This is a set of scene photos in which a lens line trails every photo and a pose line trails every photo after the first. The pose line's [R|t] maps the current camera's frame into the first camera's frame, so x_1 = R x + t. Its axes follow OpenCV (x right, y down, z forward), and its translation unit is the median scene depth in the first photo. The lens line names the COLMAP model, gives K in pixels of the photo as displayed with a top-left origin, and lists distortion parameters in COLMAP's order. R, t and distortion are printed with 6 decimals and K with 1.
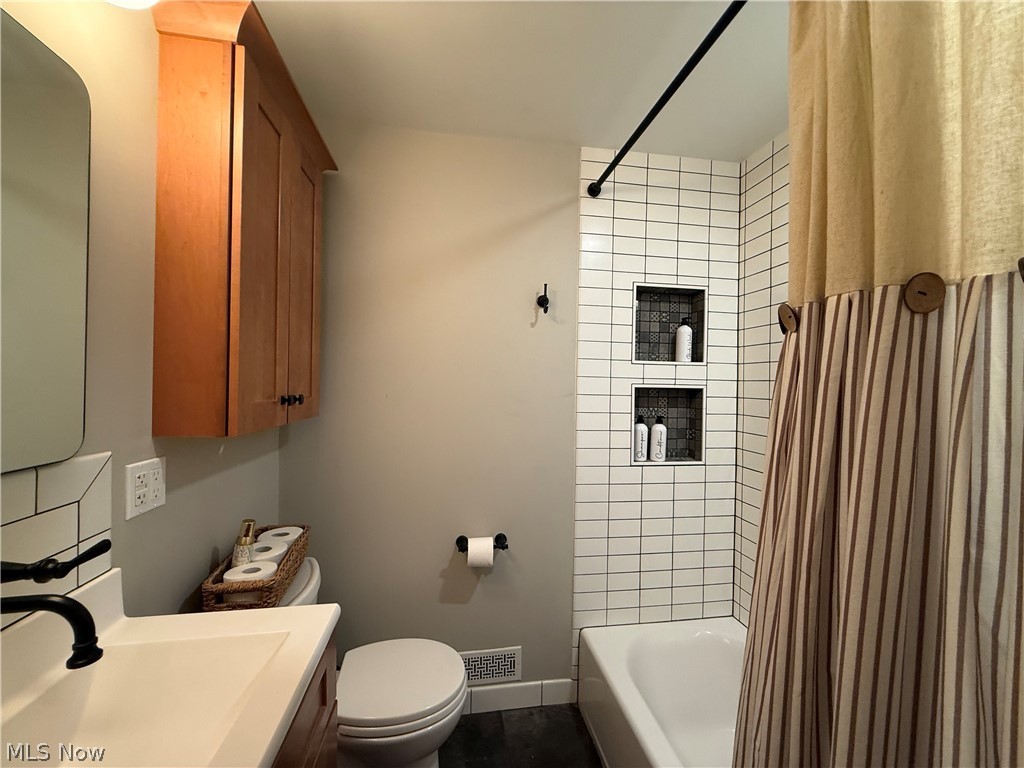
lens RADIAL K [[412.9, 0, 516.1], [0, 412.9, 388.2], [0, 0, 1]] dist [0.003417, 0.000066]
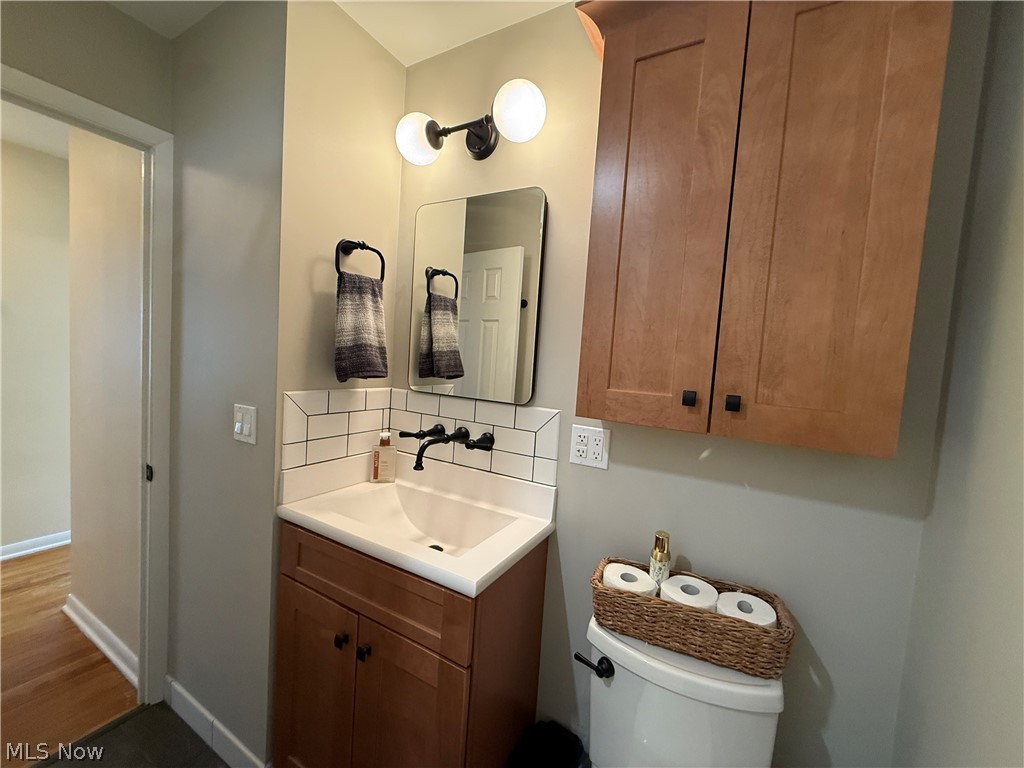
lens RADIAL K [[412.9, 0, 511.9], [0, 412.9, 384.2], [0, 0, 1]] dist [0.003417, 0.000066]
pose [[-0.605101, -0.004466, -0.796136, 0.298498], [-0.092871, 0.993553, 0.065012, -0.021271], [0.790713, 0.113276, -0.601615, 1.595758]]
